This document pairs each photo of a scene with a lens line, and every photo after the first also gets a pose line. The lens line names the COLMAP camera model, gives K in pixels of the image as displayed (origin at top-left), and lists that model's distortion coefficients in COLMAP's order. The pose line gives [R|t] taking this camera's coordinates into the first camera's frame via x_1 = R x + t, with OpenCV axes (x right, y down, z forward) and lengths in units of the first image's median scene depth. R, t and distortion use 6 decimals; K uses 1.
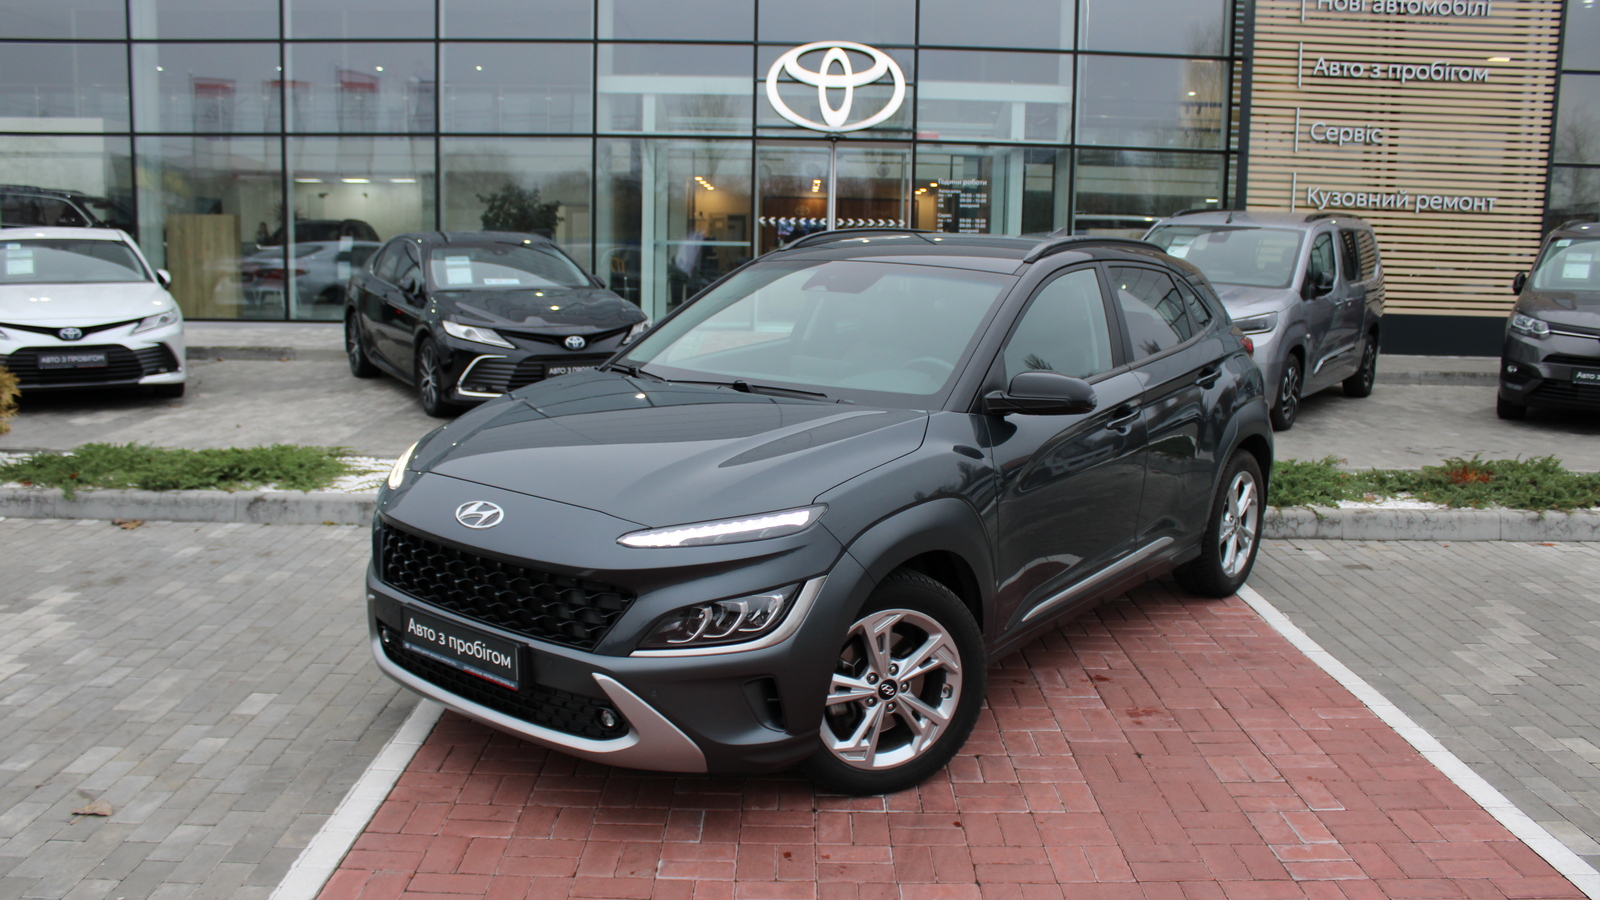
lens RADIAL K [[1331.1, 0, 792.5], [0, 1331.1, 458.0], [0, 0, 1]] dist [-0.163645, 0.148650]
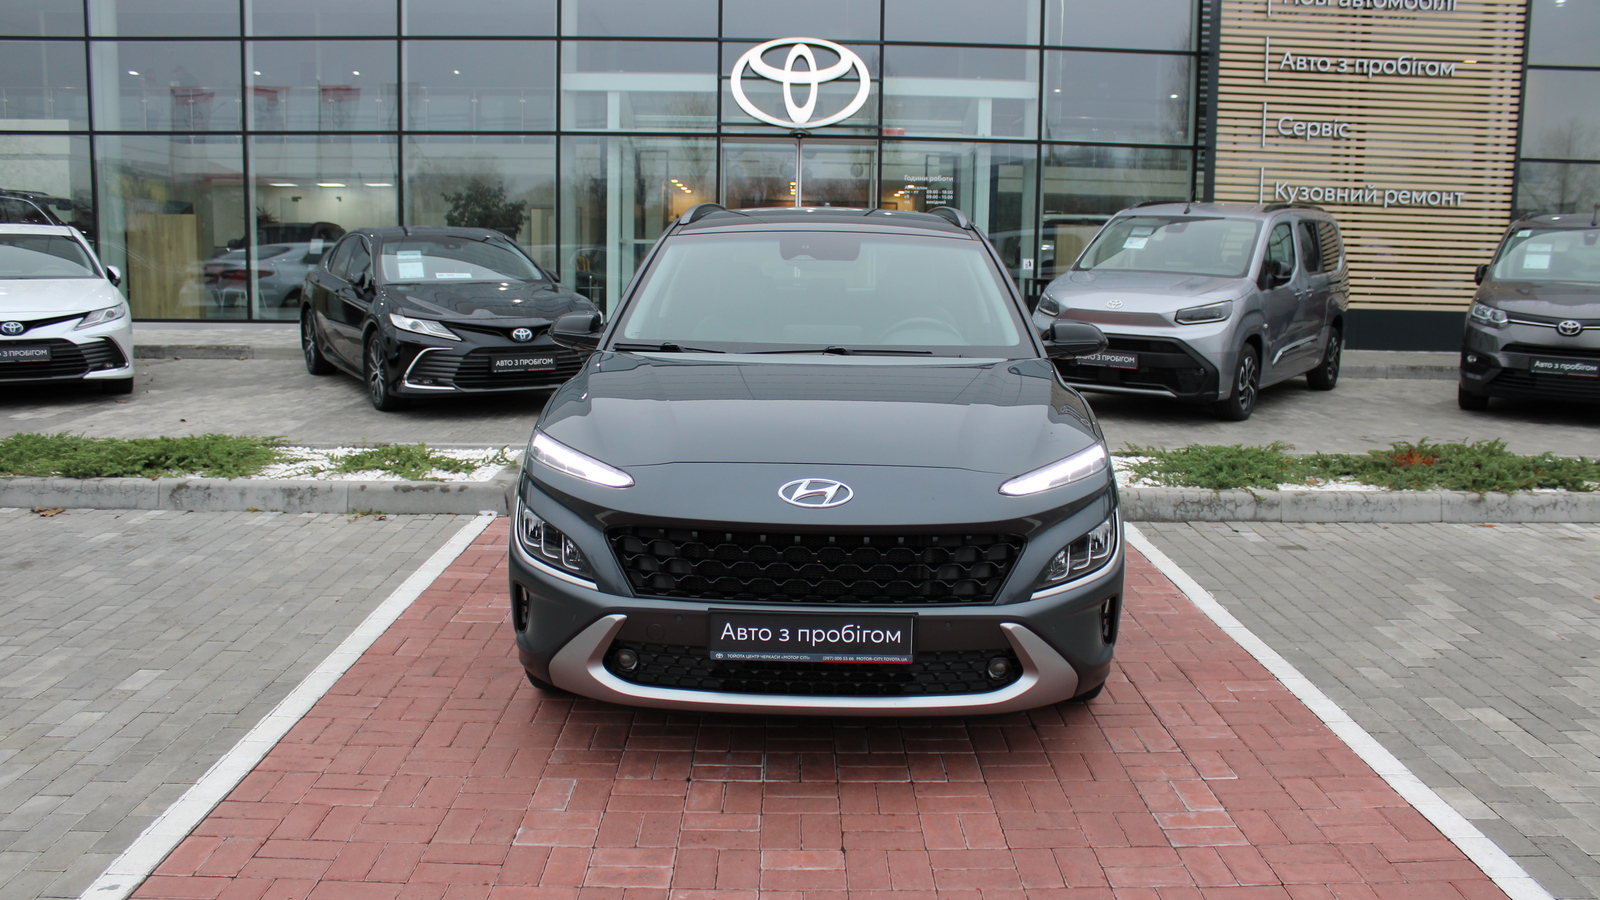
lens RADIAL K [[1335.5, 0, 799.9], [0, 1335.5, 461.7], [0, 0, 1]] dist [-0.162635, 0.146896]
pose [[0.999925, -0.004439, 0.011406, 0.029241], [0.004490, 0.999980, -0.004468, 0.012260], [-0.011386, 0.004519, 0.999925, 0.006647]]
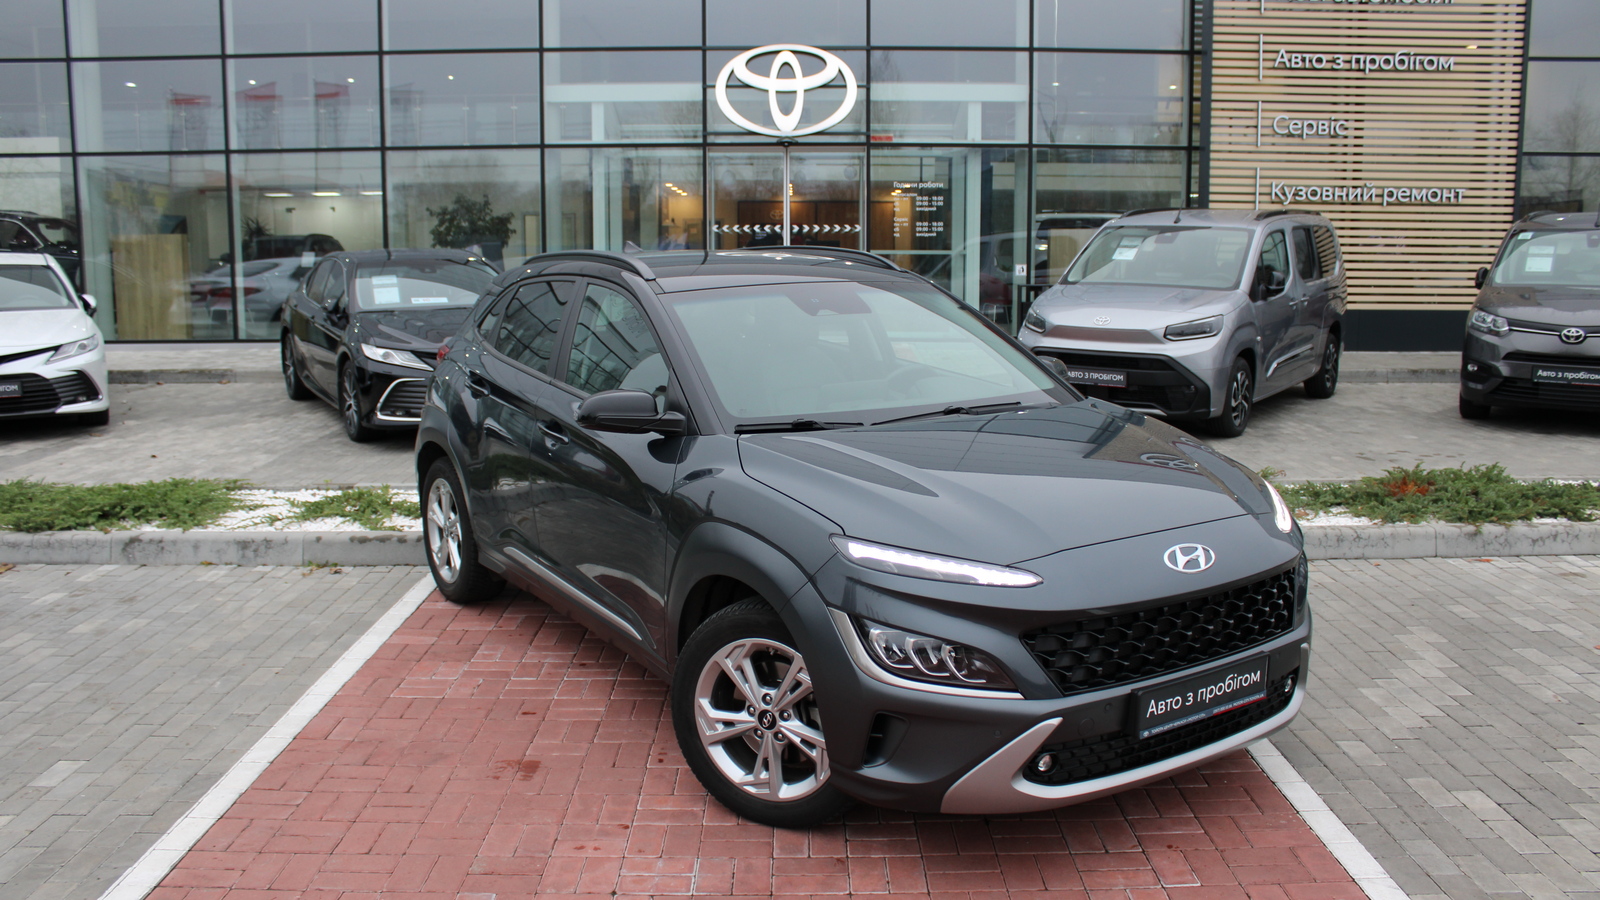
lens RADIAL K [[1334.3, 0, 792.0], [0, 1334.3, 455.0], [0, 0, 1]] dist [-0.162121, 0.147225]
pose [[0.999783, -0.020764, -0.001811, 0.049085], [0.020758, 0.999778, -0.003687, -0.010667], [0.001888, 0.003648, 0.999992, 0.027739]]
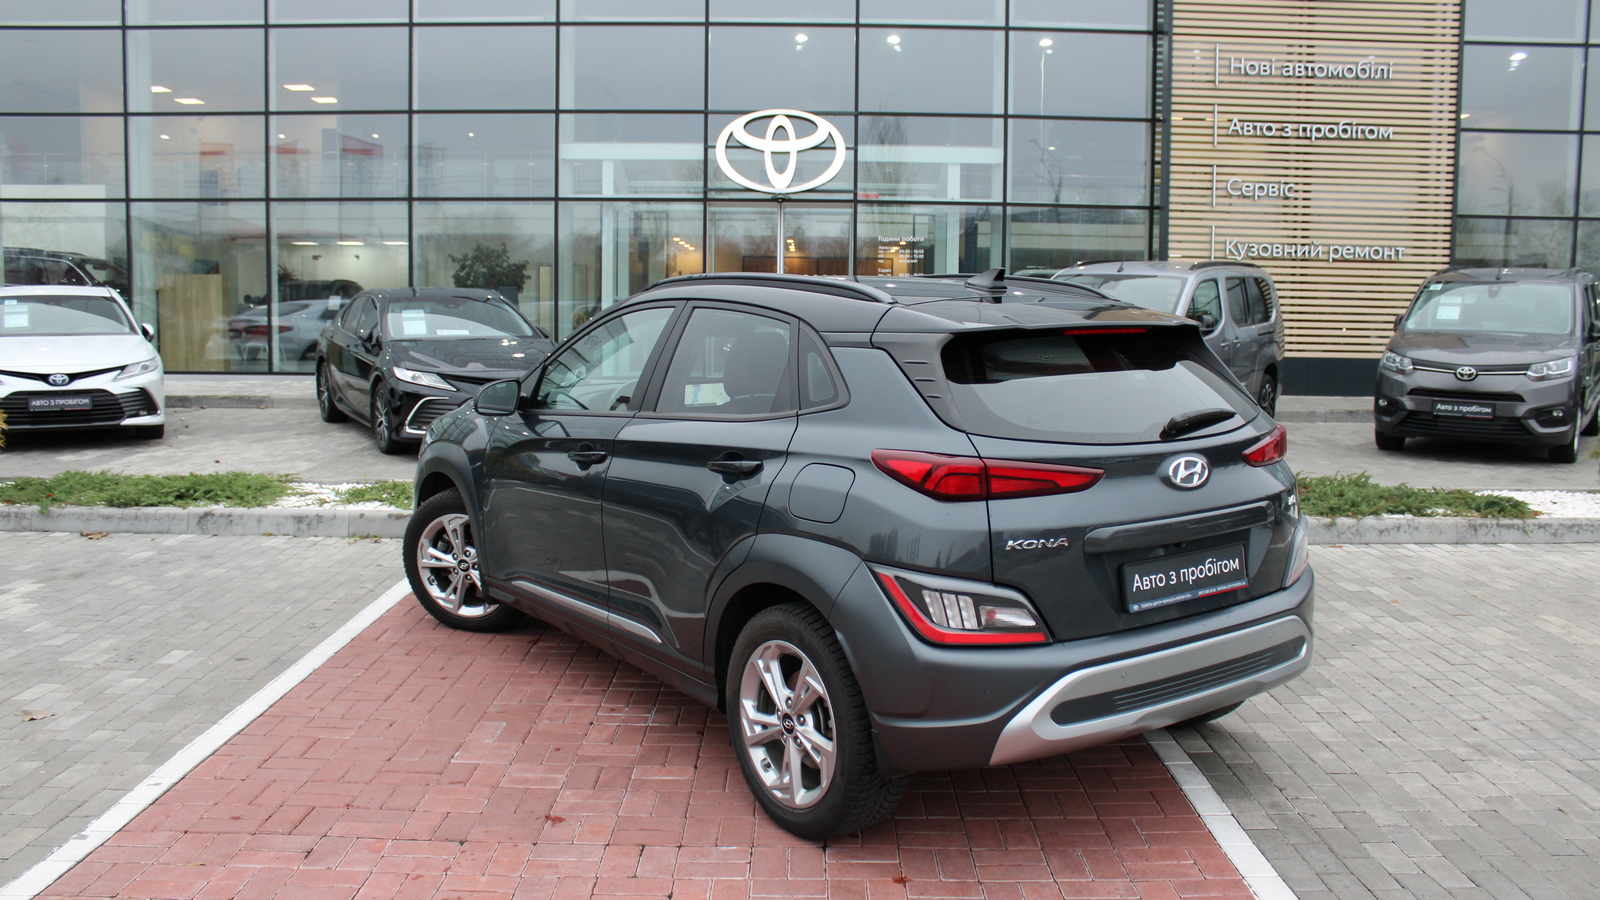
lens RADIAL K [[1334.3, 0, 792.0], [0, 1334.3, 455.0], [0, 0, 1]] dist [-0.162121, 0.147225]
pose [[0.999942, -0.006815, -0.008365, 0.073079], [0.006405, 0.998821, -0.048110, 0.023808], [0.008683, 0.048054, 0.998807, -0.092702]]
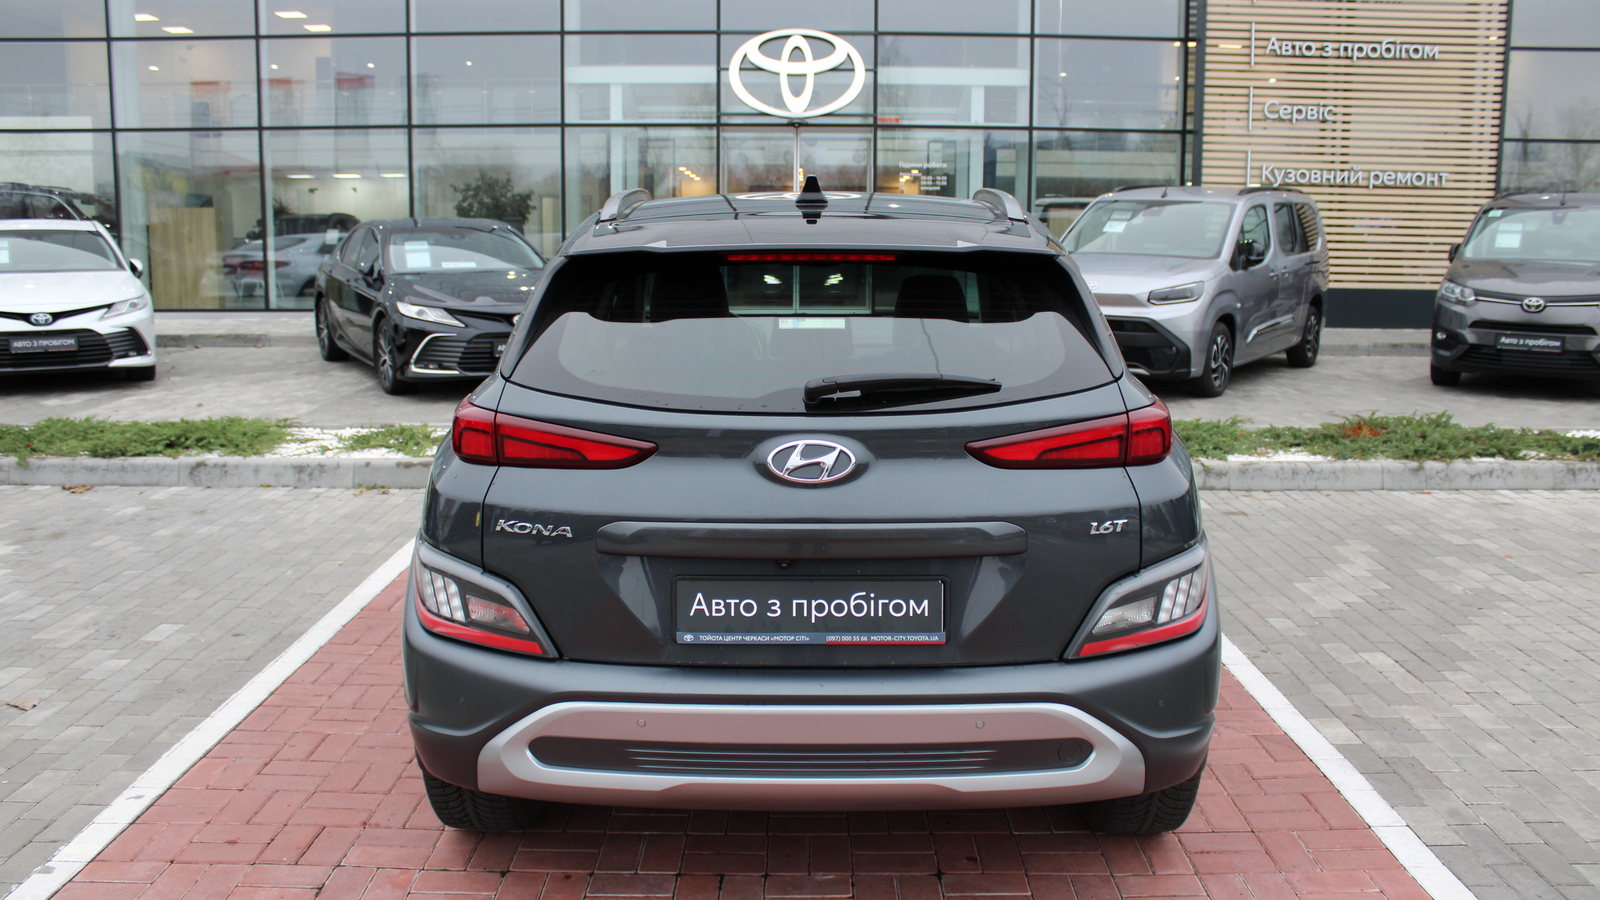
lens RADIAL K [[1331.1, 0, 792.5], [0, 1331.1, 458.0], [0, 0, 1]] dist [-0.163645, 0.148650]
pose [[0.999896, -0.011877, -0.008176, 0.050600], [0.011915, 0.999918, 0.004662, 0.017151], [0.008120, -0.004759, 0.999956, -0.033018]]
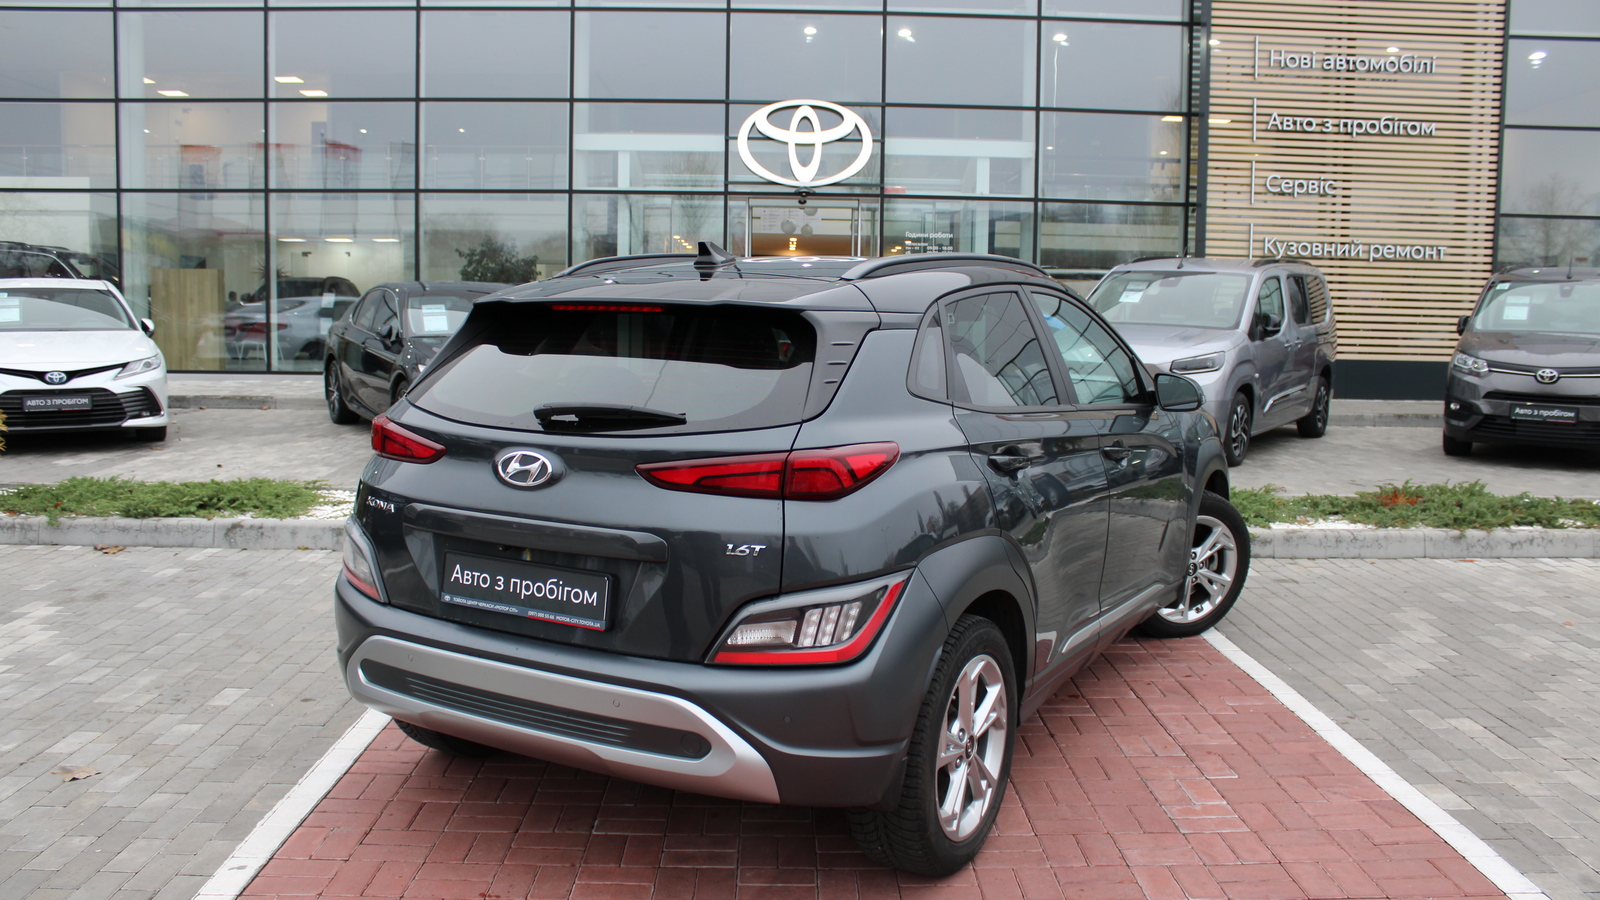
lens RADIAL K [[1332.8, 0, 794.7], [0, 1332.8, 459.6], [0, 0, 1]] dist [-0.164320, 0.150359]
pose [[0.999904, -0.005233, 0.012799, 0.015172], [0.005818, 0.998920, -0.046088, 0.018326], [-0.012544, 0.046158, 0.998855, -0.030556]]
